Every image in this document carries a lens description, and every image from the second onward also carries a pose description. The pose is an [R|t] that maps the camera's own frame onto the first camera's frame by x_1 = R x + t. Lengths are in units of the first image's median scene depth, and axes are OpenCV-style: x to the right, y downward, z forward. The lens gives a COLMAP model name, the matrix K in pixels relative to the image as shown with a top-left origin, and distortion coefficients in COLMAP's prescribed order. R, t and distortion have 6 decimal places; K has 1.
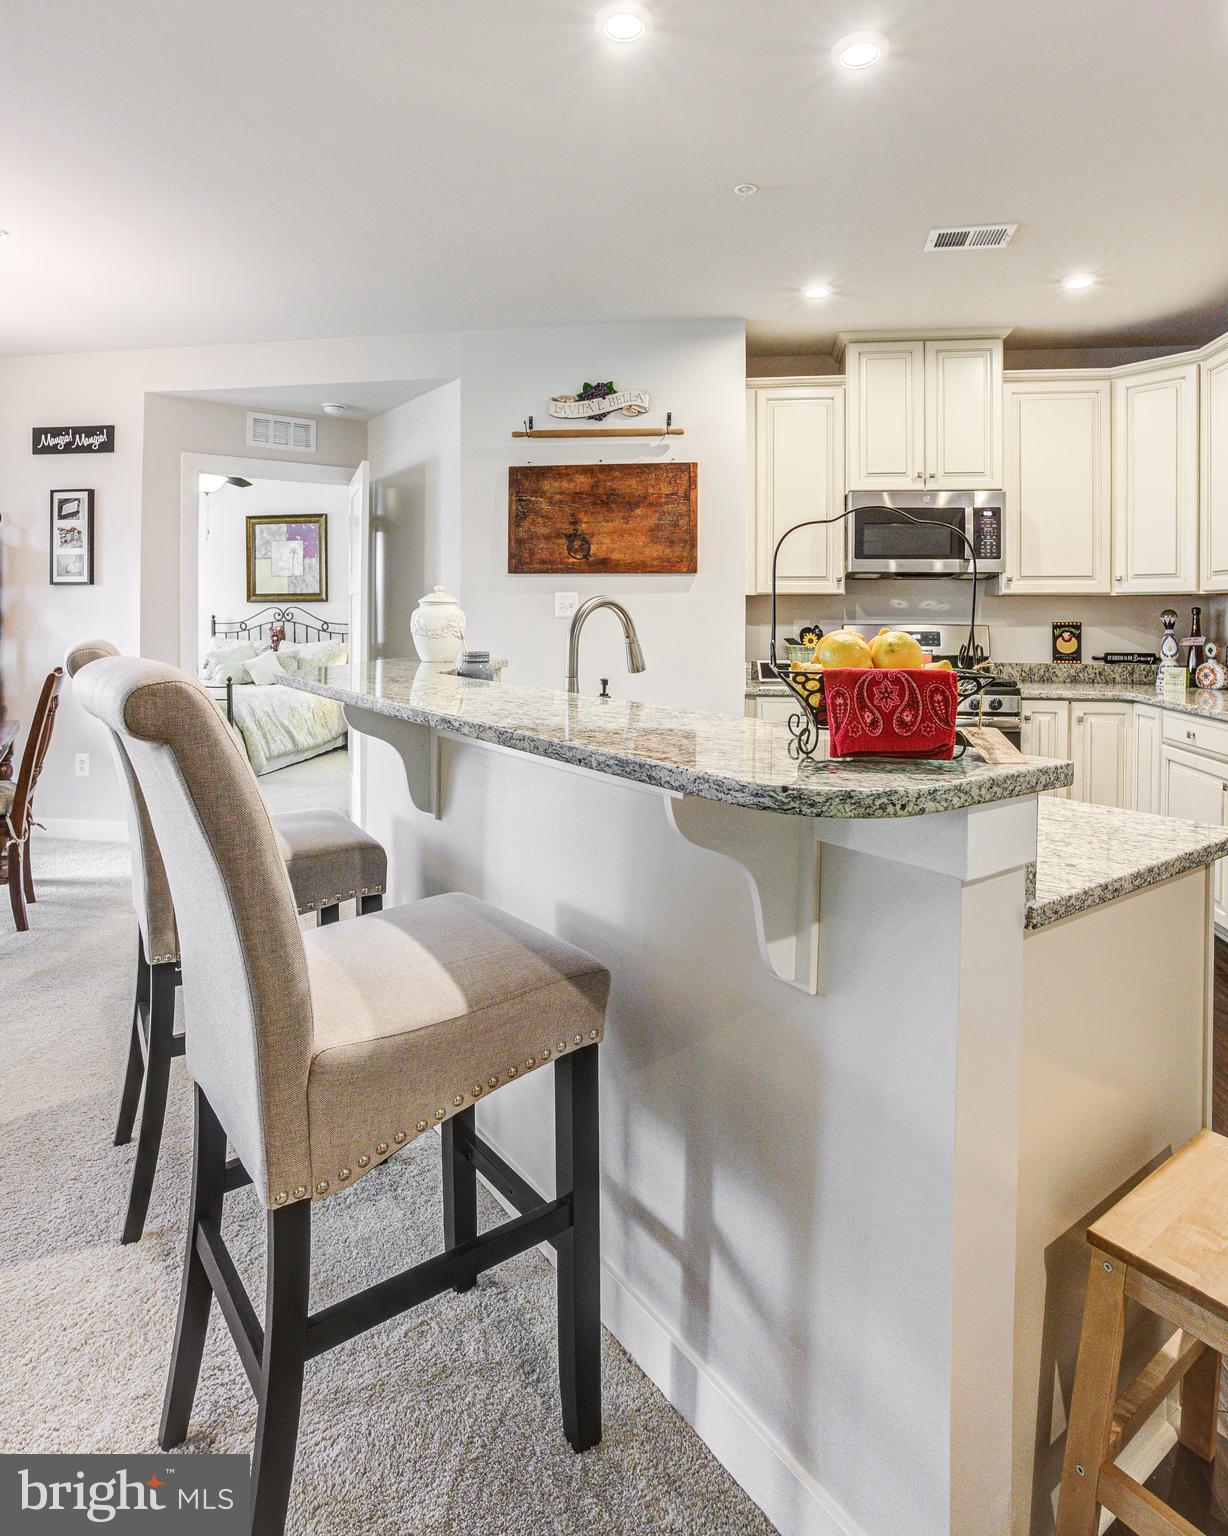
lens RADIAL K [[895.1, 0, 619.5], [0, 895.1, 622.6], [0, 0, 1]] dist [-0.069689, 0.040142]
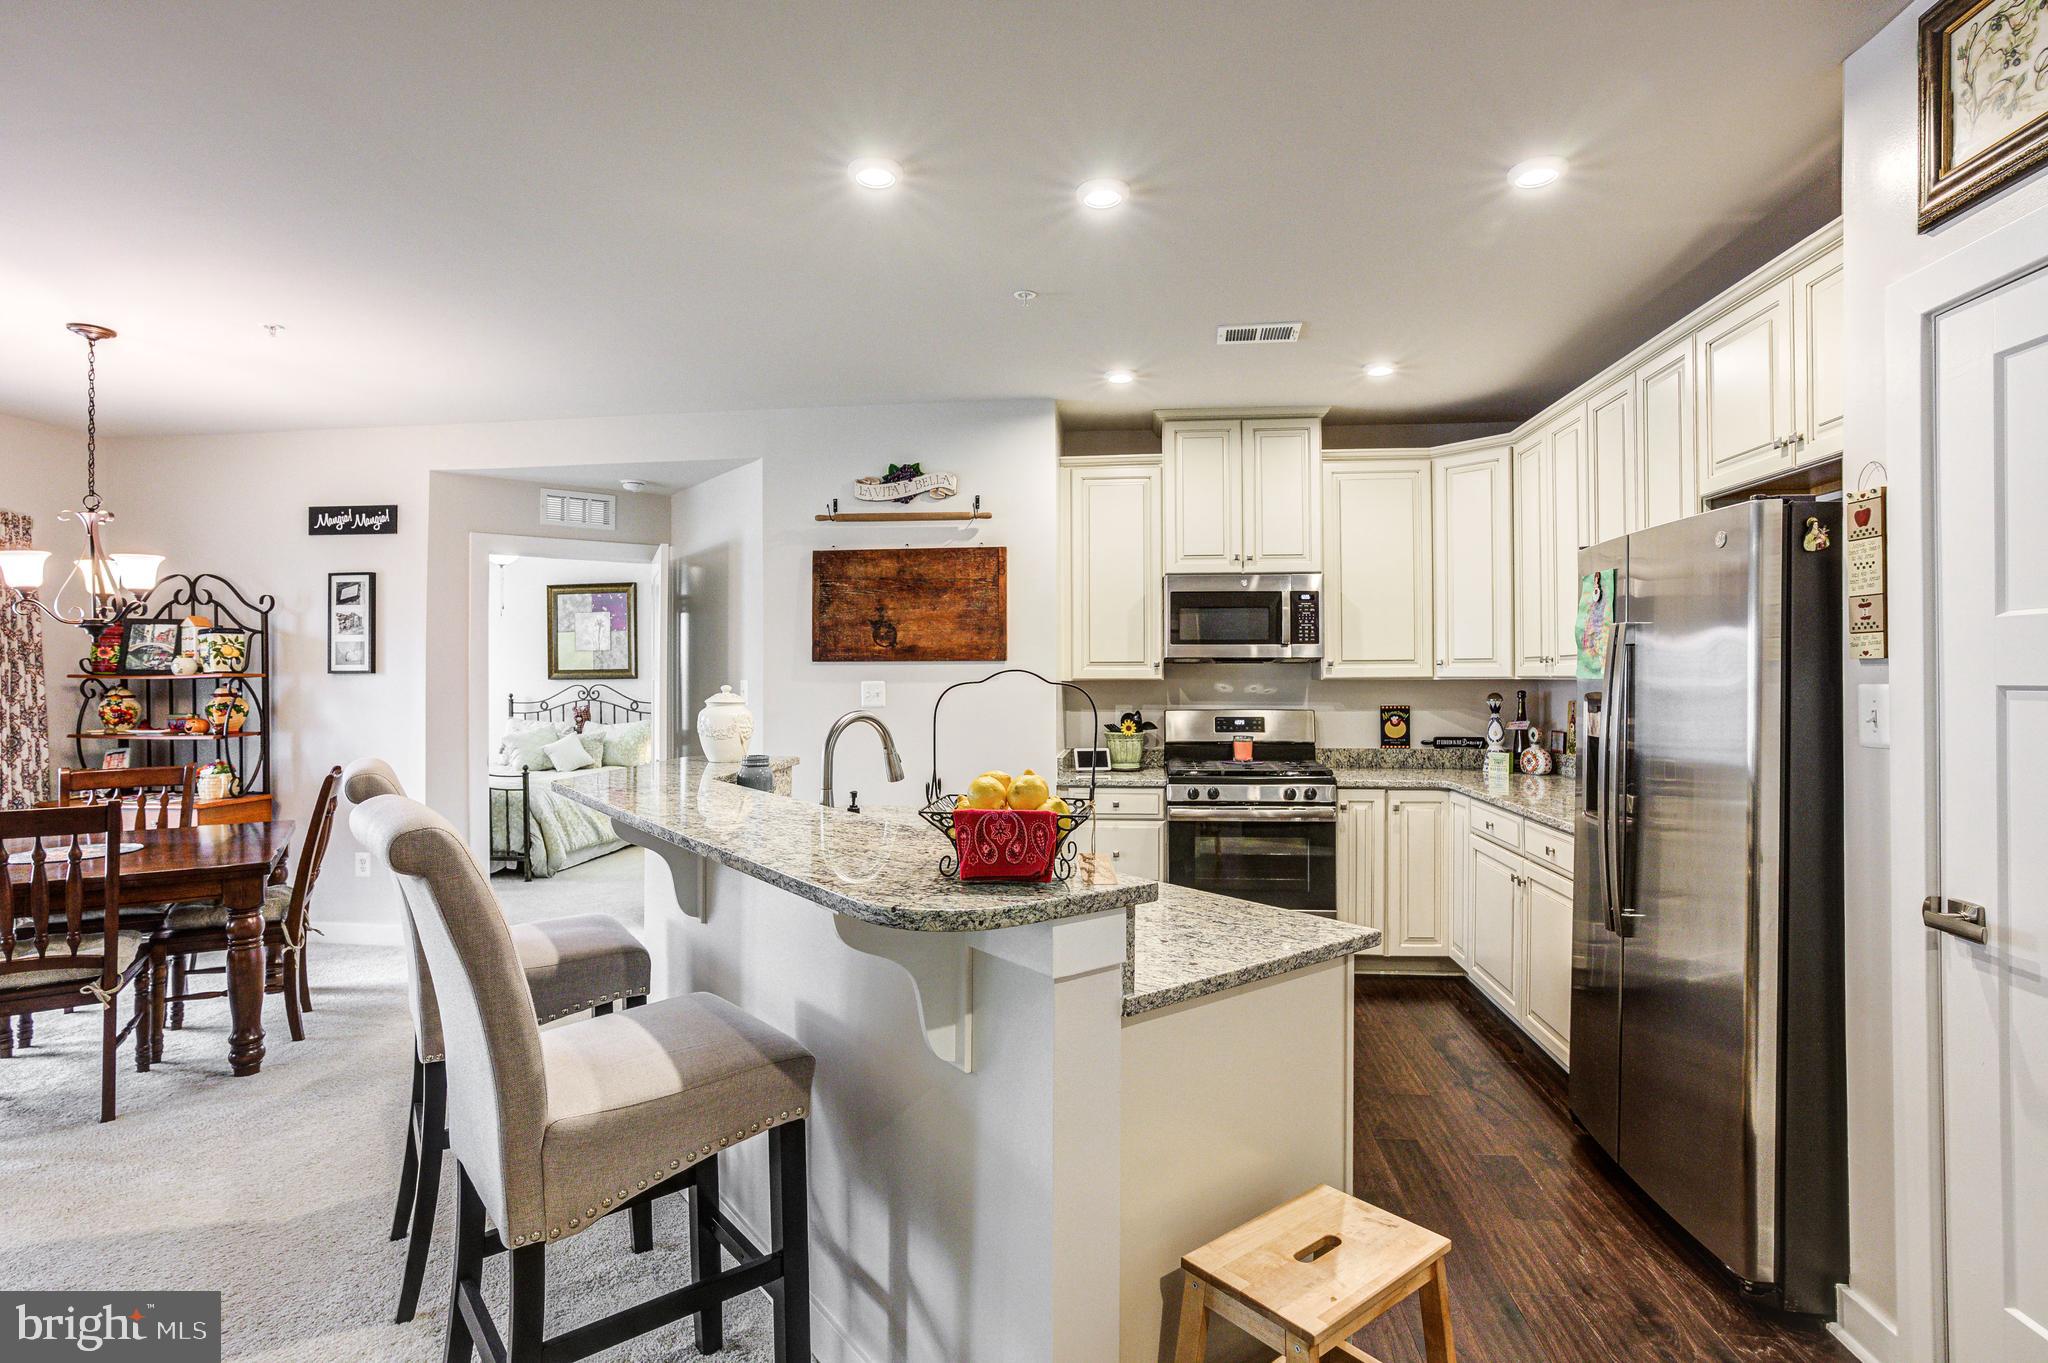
lens RADIAL K [[1018.5, 0, 1022.7], [0, 1018.5, 670.6], [0, 0, 1]] dist [-0.066290, 0.038264]
pose [[0.999419, -0.006831, 0.033390, 0.063872], [0.007273, 0.999887, -0.013138, -0.028464], [-0.033297, 0.013373, 0.999356, -0.099948]]
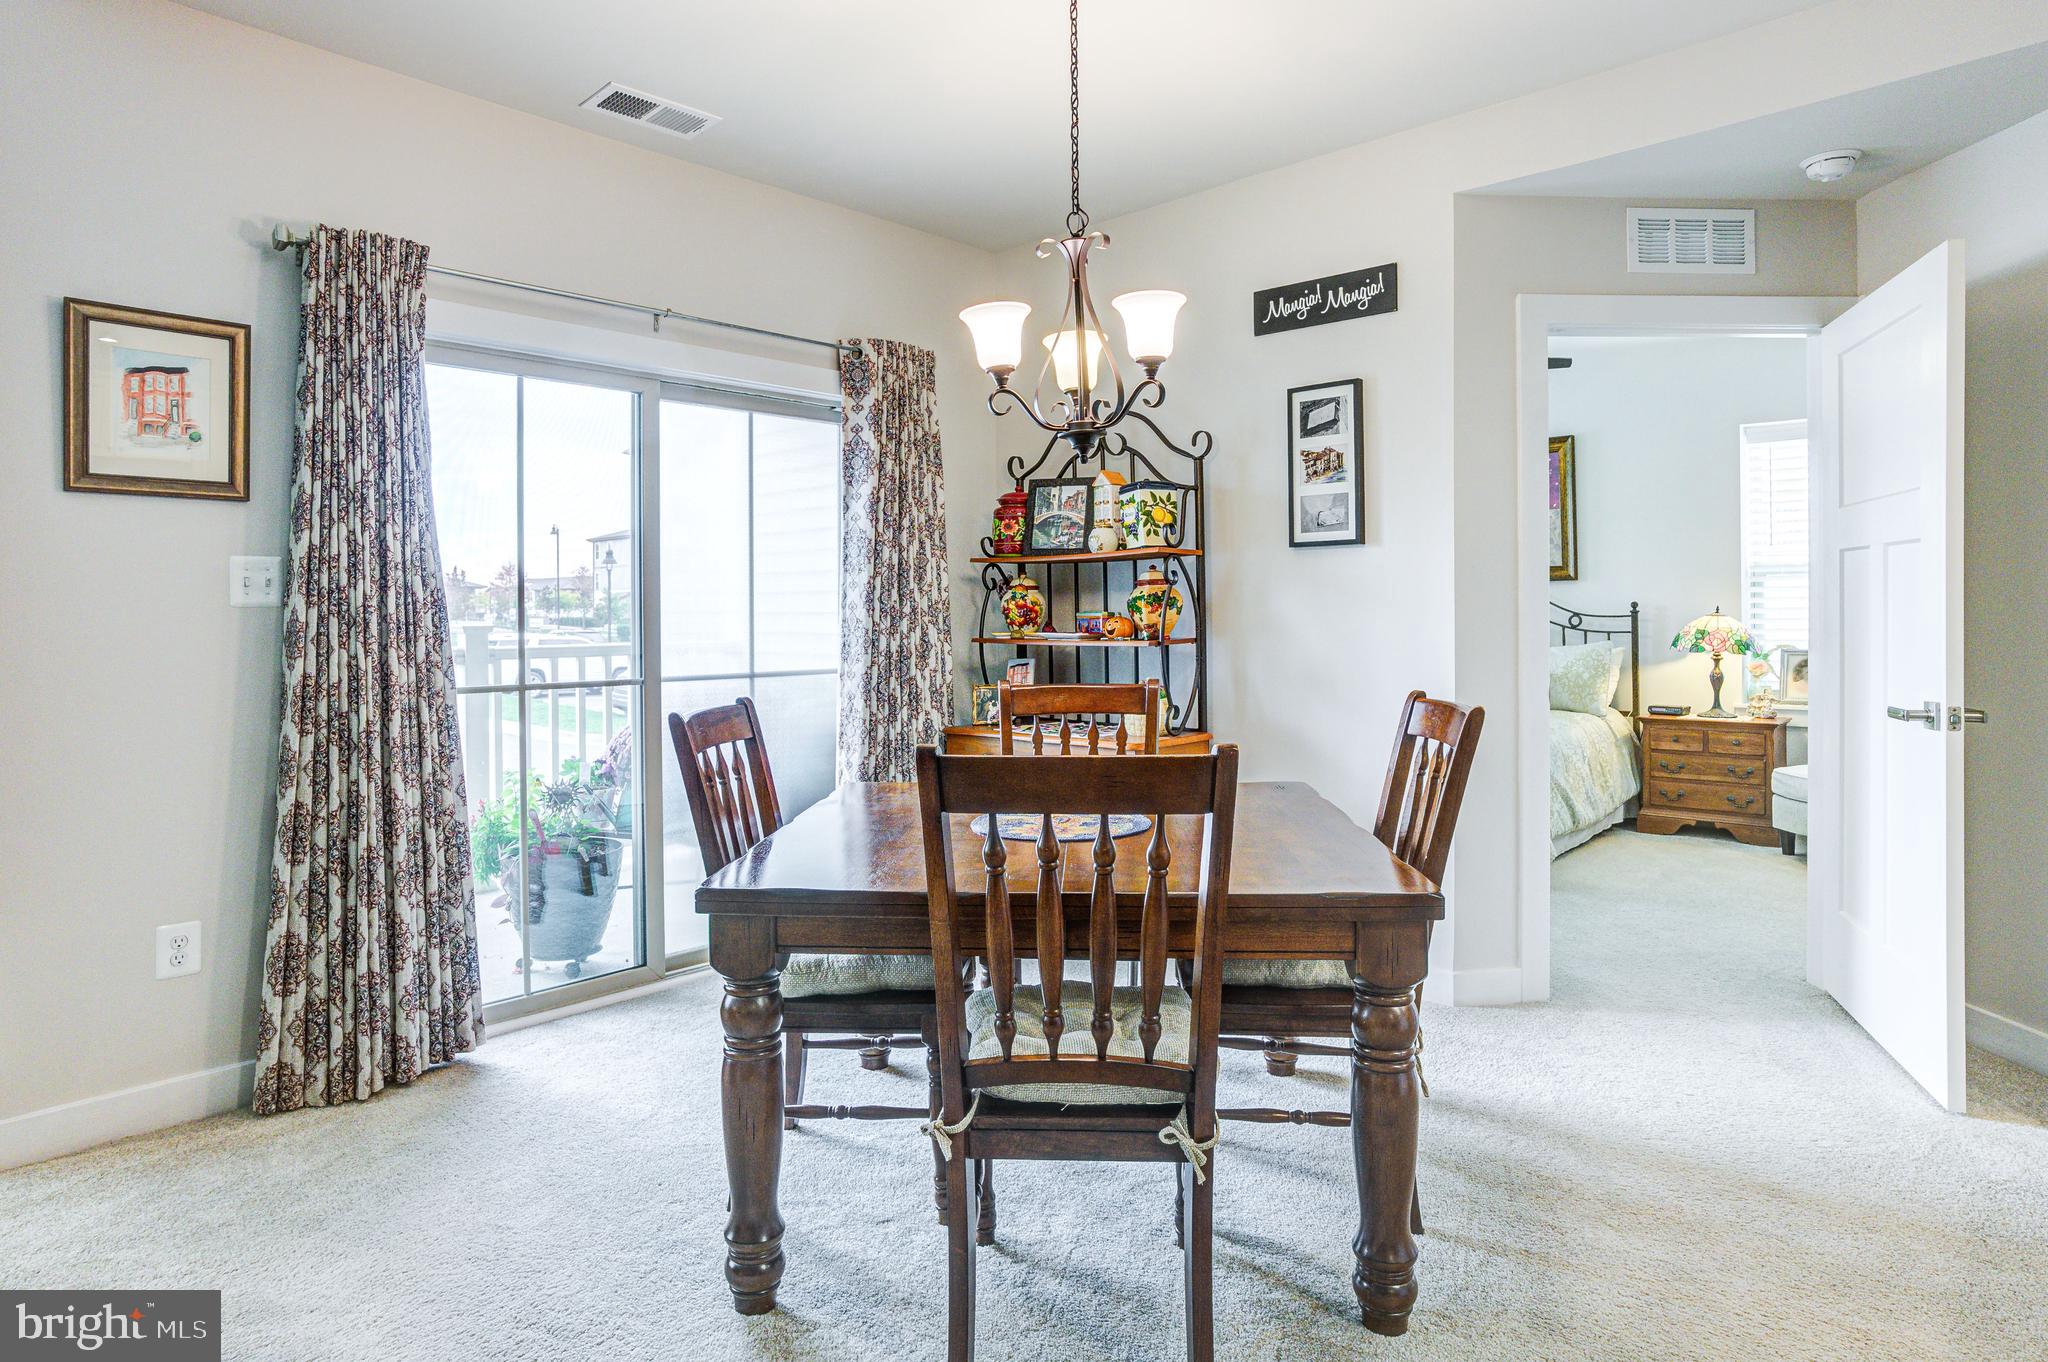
lens RADIAL K [[1153.2, 0, 1005.5], [0, 1153.2, 611.0], [0, 0, 1]] dist [-0.072543, 0.048190]
pose [[0.817556, -0.011787, -0.575729, -0.378430], [0.005955, 0.999910, -0.012014, 0.008811], [0.575819, 0.006394, 0.817552, 0.262143]]
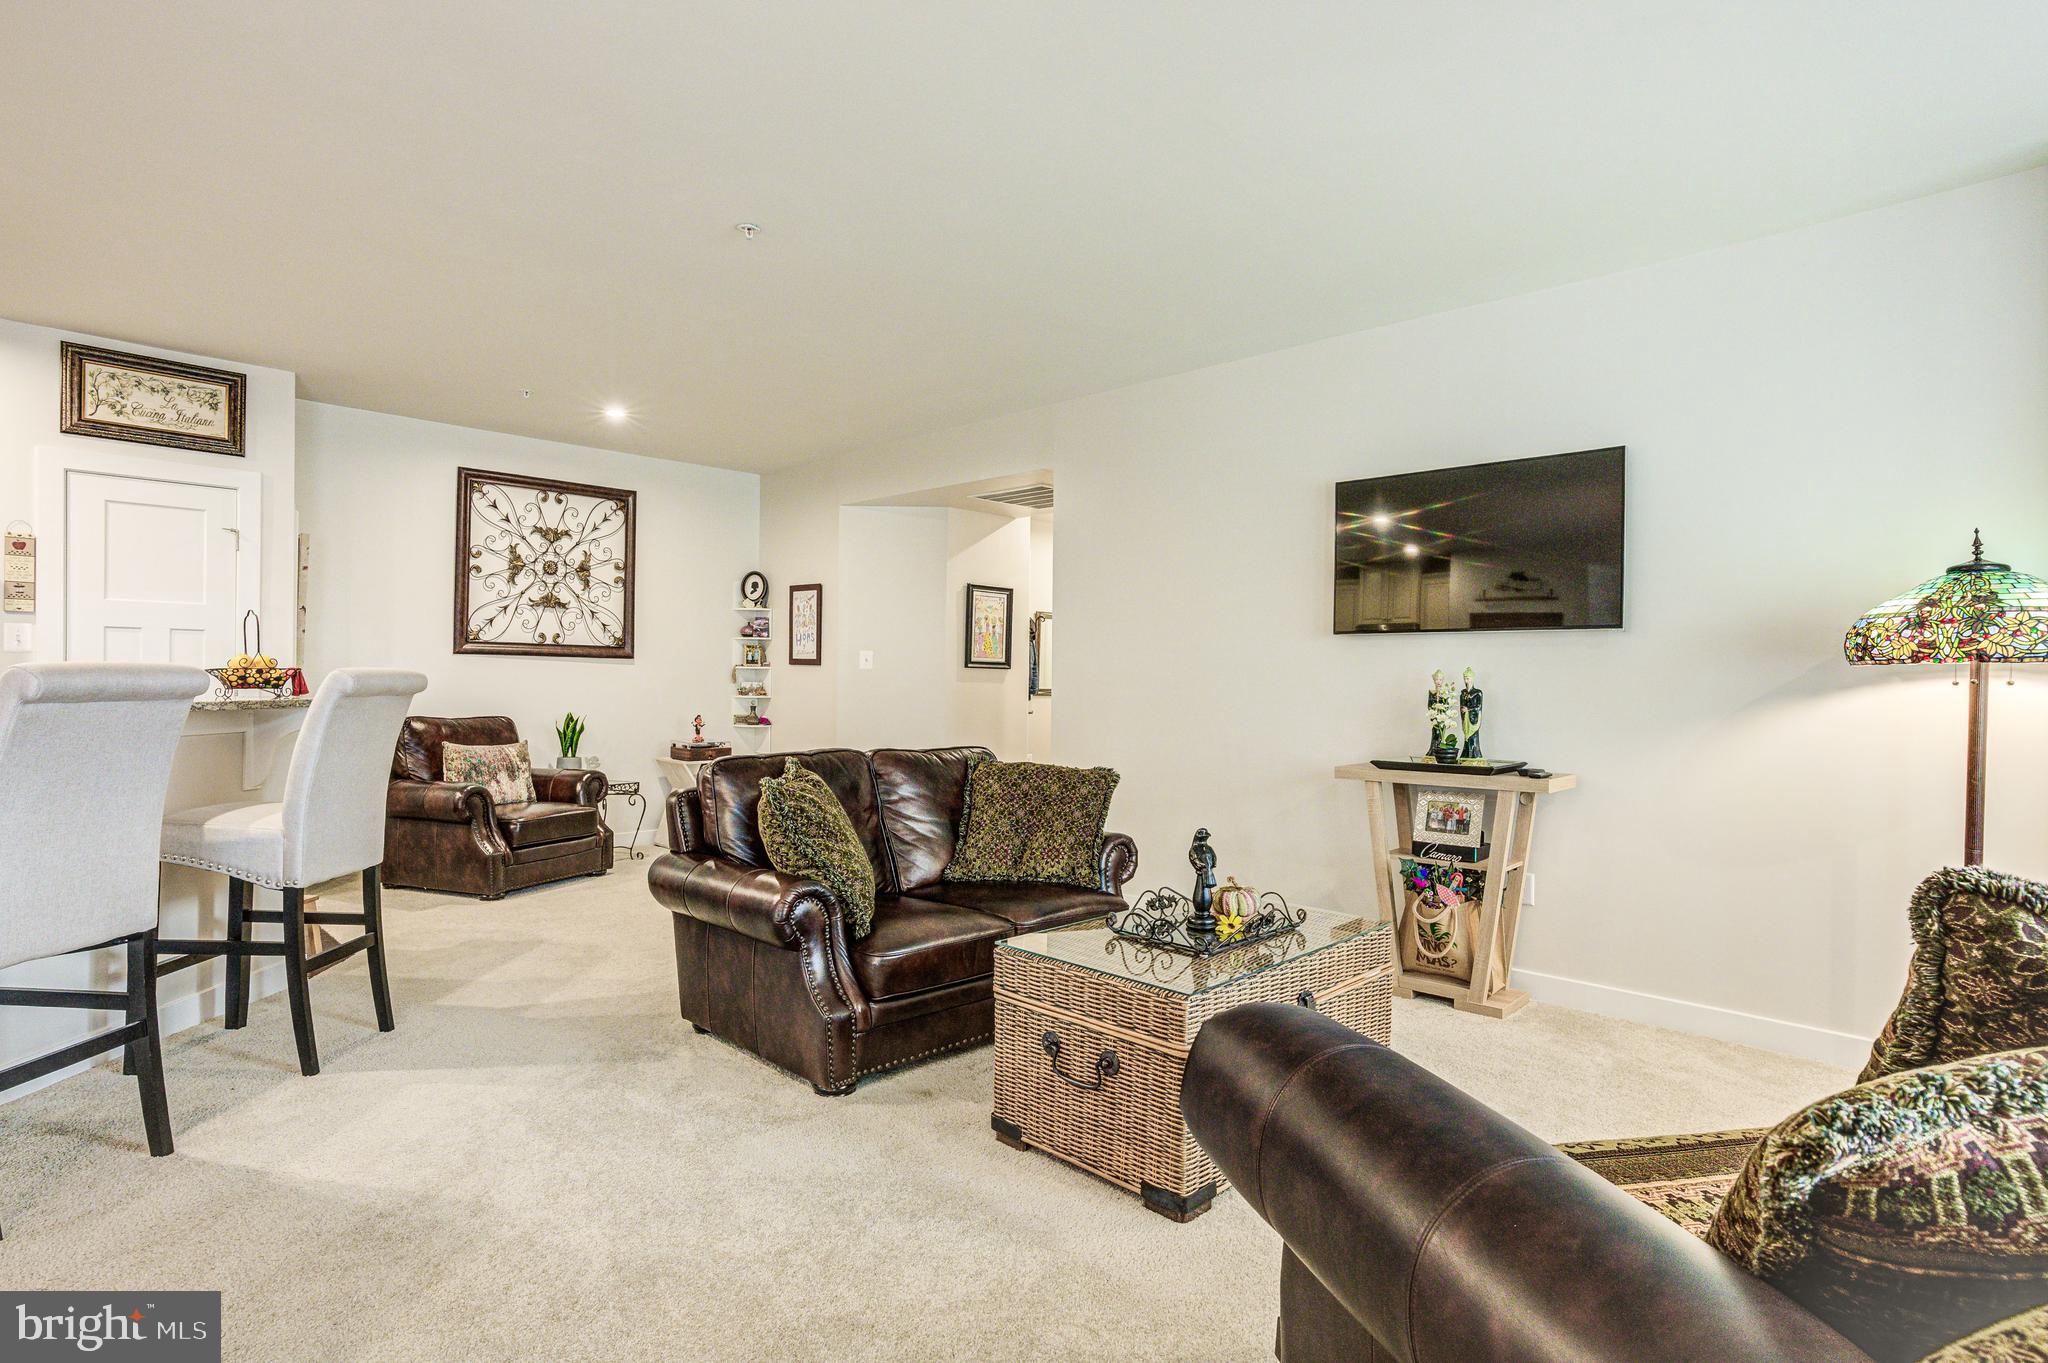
lens RADIAL K [[1044.1, 0, 1015.9], [0, 1044.1, 682.8], [0, 0, 1]] dist [-0.067397, 0.042988]
pose [[-0.802215, -0.019850, 0.596705, -0.894894], [-0.014083, 0.999798, 0.014326, 0.004366], [-0.596869, 0.003089, -0.802333, 0.539342]]
